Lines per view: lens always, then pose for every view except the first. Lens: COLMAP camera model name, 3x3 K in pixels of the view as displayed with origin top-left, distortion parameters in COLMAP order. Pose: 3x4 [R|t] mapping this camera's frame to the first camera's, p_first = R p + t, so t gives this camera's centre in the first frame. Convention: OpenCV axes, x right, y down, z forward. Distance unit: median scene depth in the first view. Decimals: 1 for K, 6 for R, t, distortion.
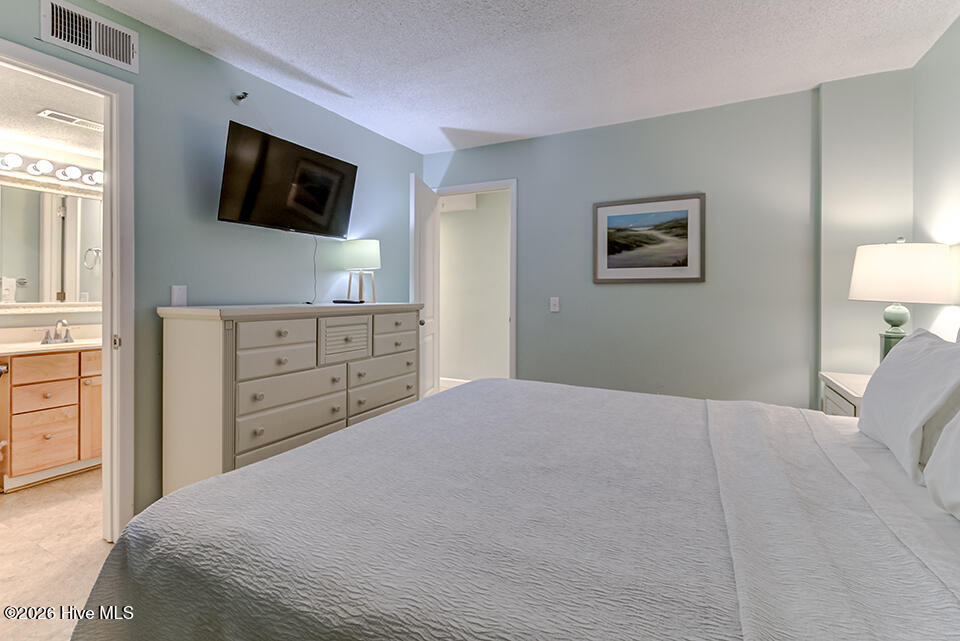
lens RADIAL K [[442.9, 0, 482.2], [0, 442.9, 300.6], [0, 0, 1]] dist [0.013703, -0.012432]
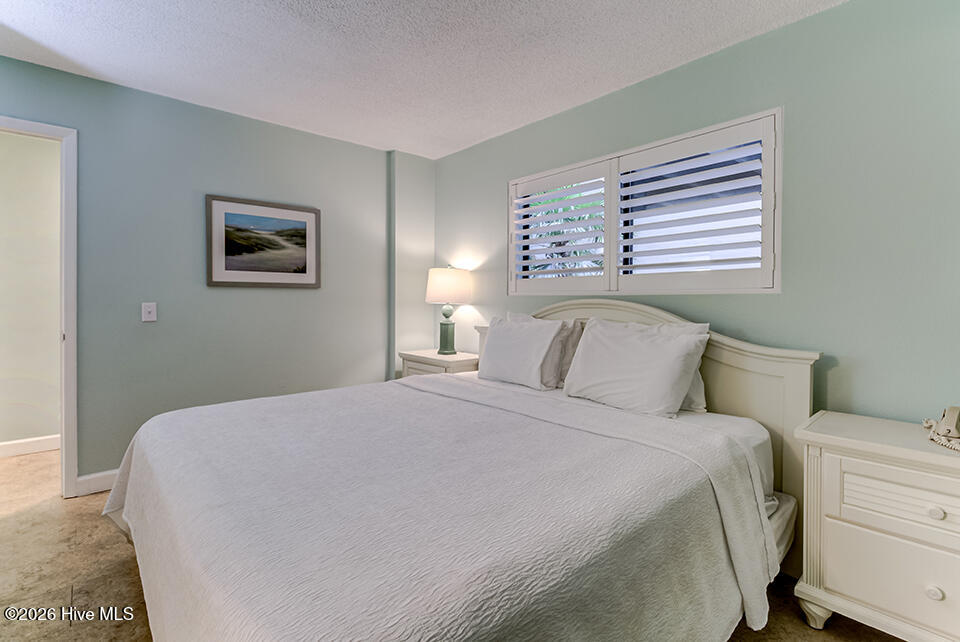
lens RADIAL K [[442.9, 0, 482.2], [0, 442.9, 301.1], [0, 0, 1]] dist [0.013703, -0.012432]
pose [[0.356825, -0.007399, 0.934142, -0.399692], [0.013592, 0.999904, 0.002727, -0.005175], [-0.934072, 0.011724, 0.356891, 0.200318]]
